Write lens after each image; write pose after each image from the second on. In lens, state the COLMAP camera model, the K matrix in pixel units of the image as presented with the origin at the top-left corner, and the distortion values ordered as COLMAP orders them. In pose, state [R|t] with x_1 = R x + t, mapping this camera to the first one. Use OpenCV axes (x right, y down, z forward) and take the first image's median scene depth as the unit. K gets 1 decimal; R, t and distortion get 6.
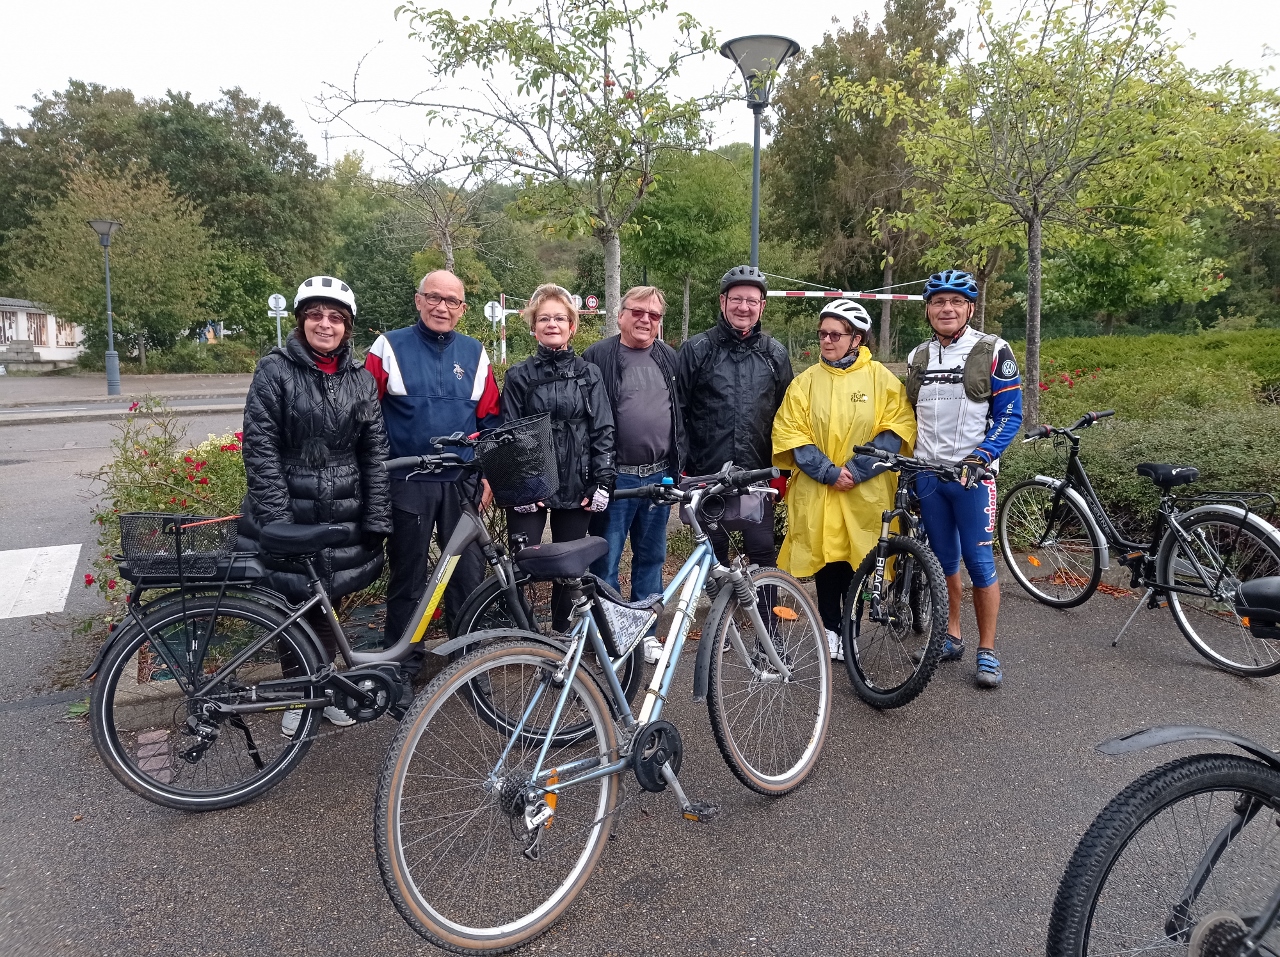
lens RADIAL K [[900.2, 0, 659.7], [0, 900.2, 476.2], [0, 0, 1]] dist [0.083044, -0.120857]
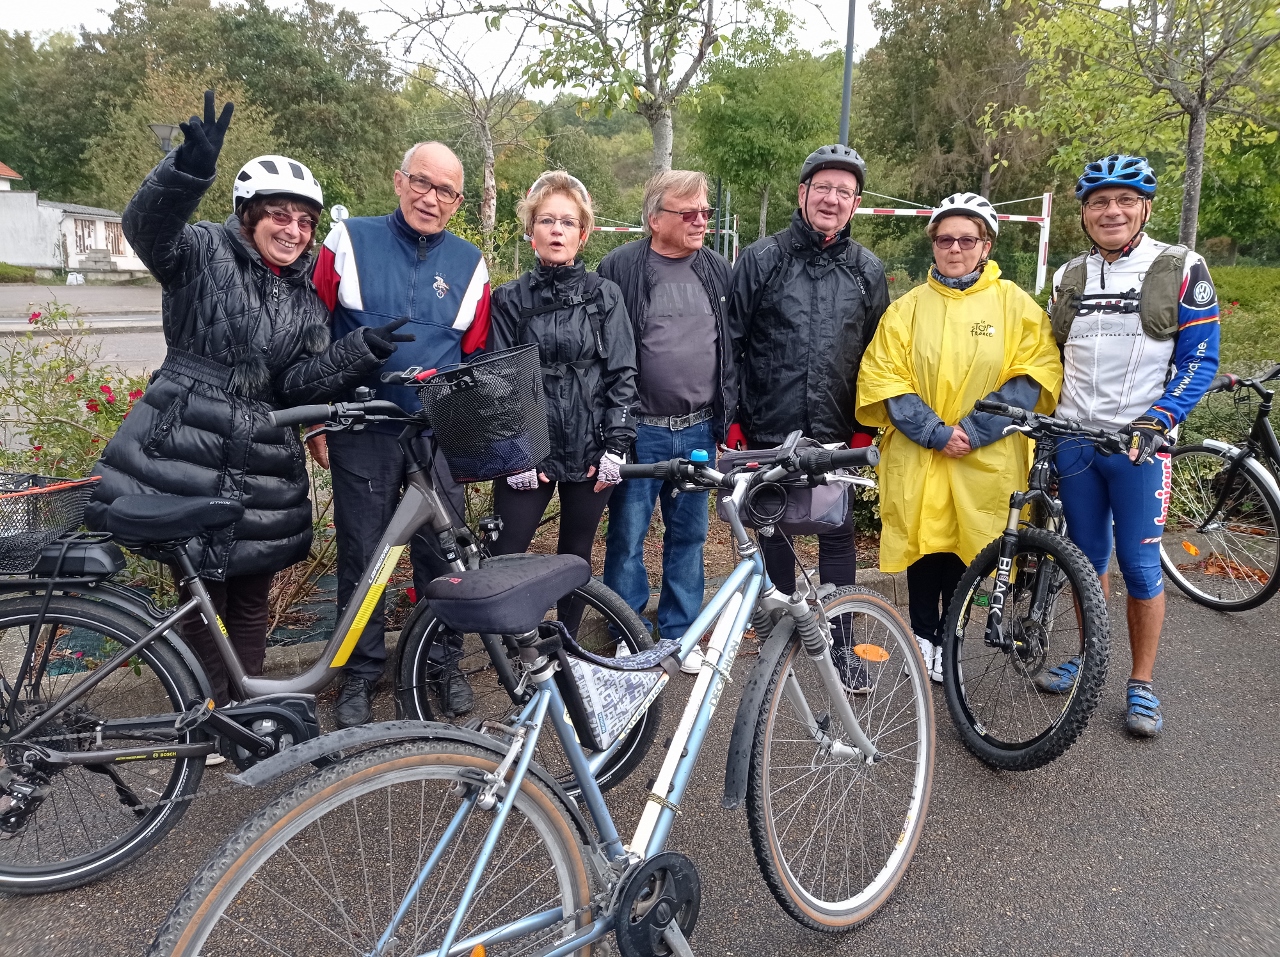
lens RADIAL K [[900.2, 0, 659.7], [0, 900.2, 476.2], [0, 0, 1]] dist [0.083044, -0.120857]
pose [[0.996381, 0.038131, -0.075961, 0.021637], [-0.031793, 0.996045, 0.082967, -0.023832], [0.078824, -0.080251, 0.993653, 0.252840]]
